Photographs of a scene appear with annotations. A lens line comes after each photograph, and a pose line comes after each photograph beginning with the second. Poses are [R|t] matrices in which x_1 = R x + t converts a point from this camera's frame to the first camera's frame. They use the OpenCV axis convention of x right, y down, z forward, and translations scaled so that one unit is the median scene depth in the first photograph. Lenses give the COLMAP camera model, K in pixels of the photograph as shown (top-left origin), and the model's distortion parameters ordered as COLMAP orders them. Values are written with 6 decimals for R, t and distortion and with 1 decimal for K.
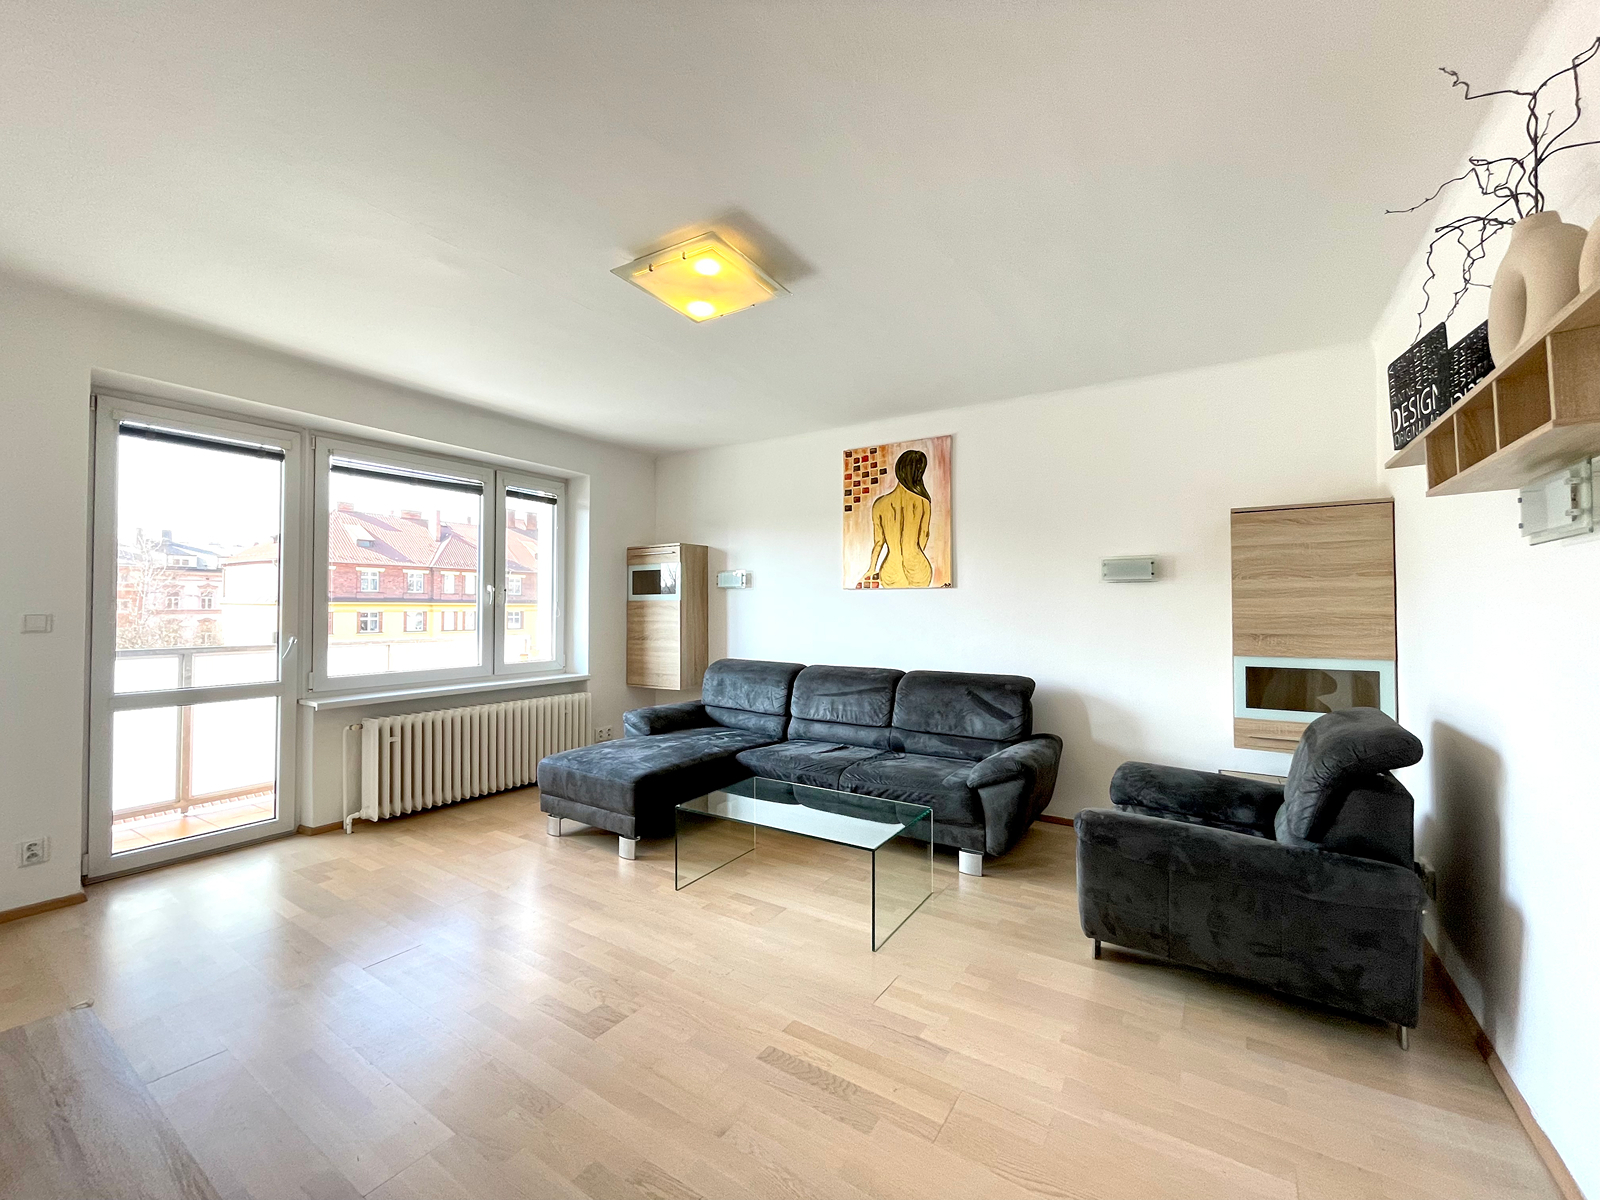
lens RADIAL K [[658.7, 0, 780.0], [0, 658.7, 599.9], [0, 0, 1]] dist [0.002035, 0.001217]
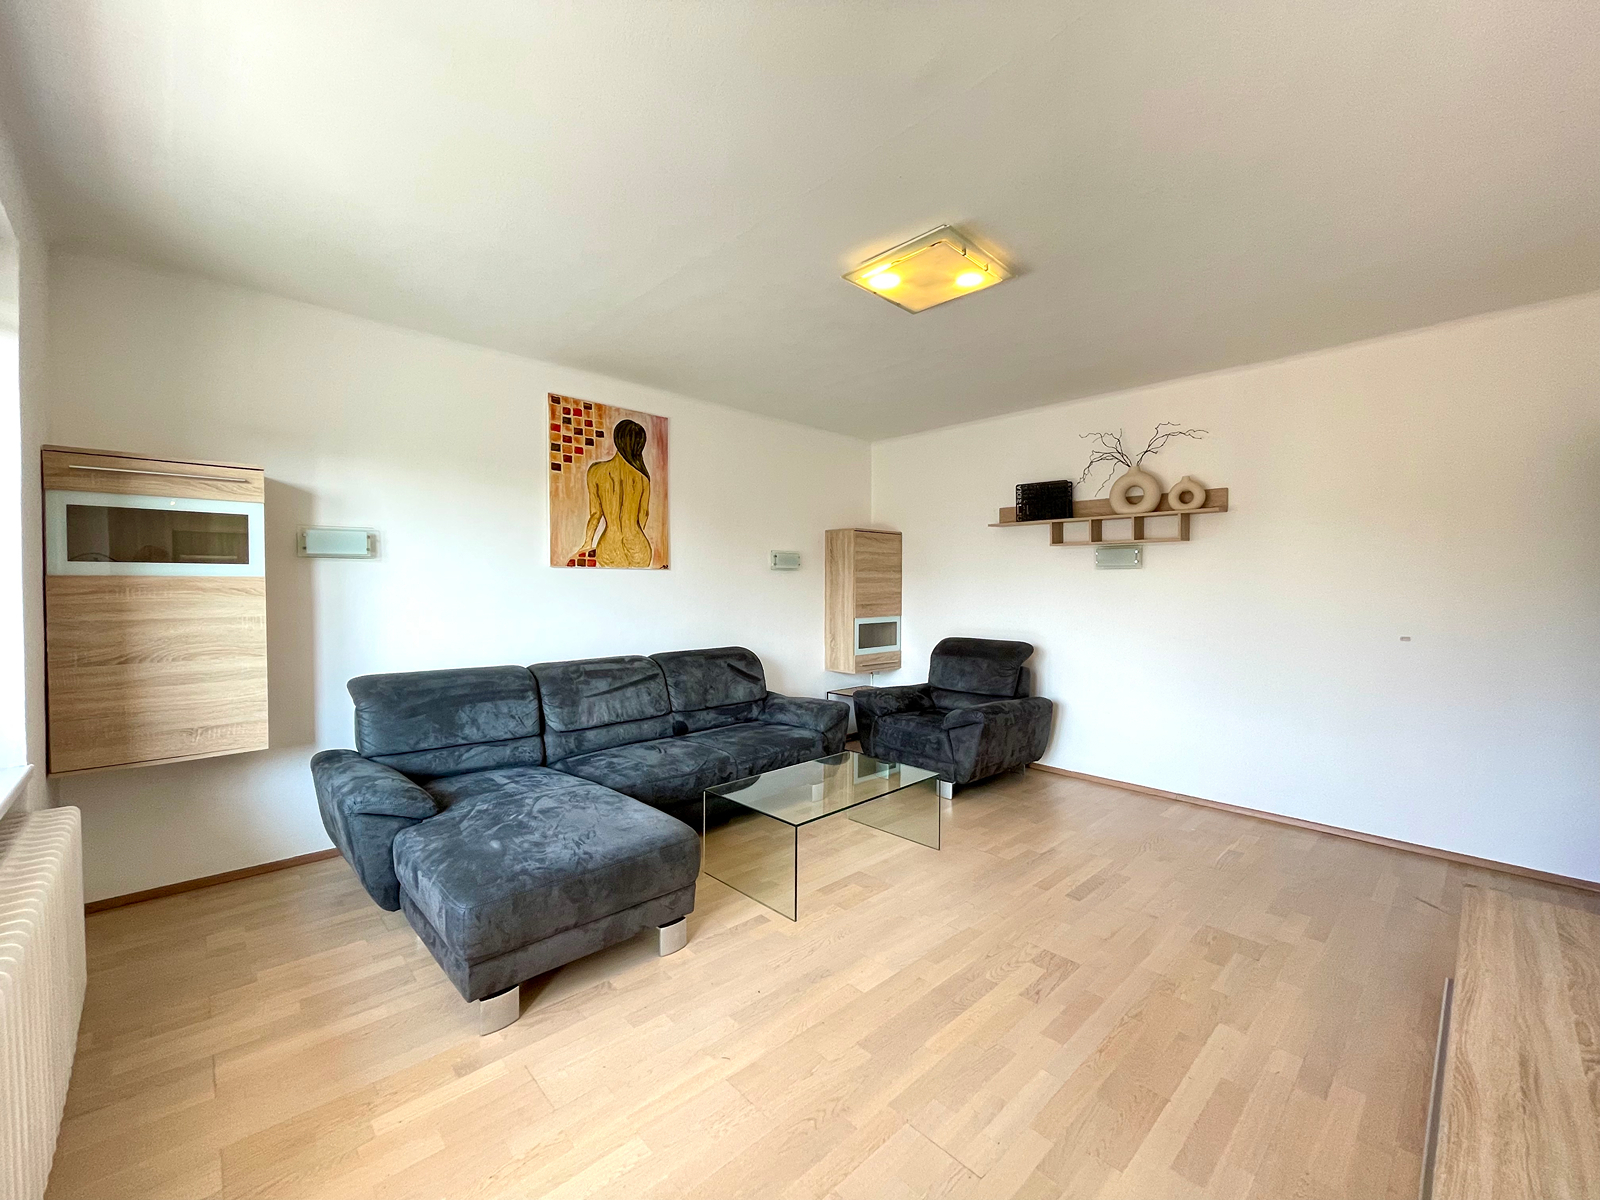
lens RADIAL K [[658.7, 0, 810.6], [0, 658.7, 602.5], [0, 0, 1]] dist [0.002035, 0.001217]
pose [[0.207299, -0.027510, 0.977891, -0.659416], [-0.015760, 0.999381, 0.031456, -0.002279], [-0.978151, -0.021932, 0.206737, 0.543350]]
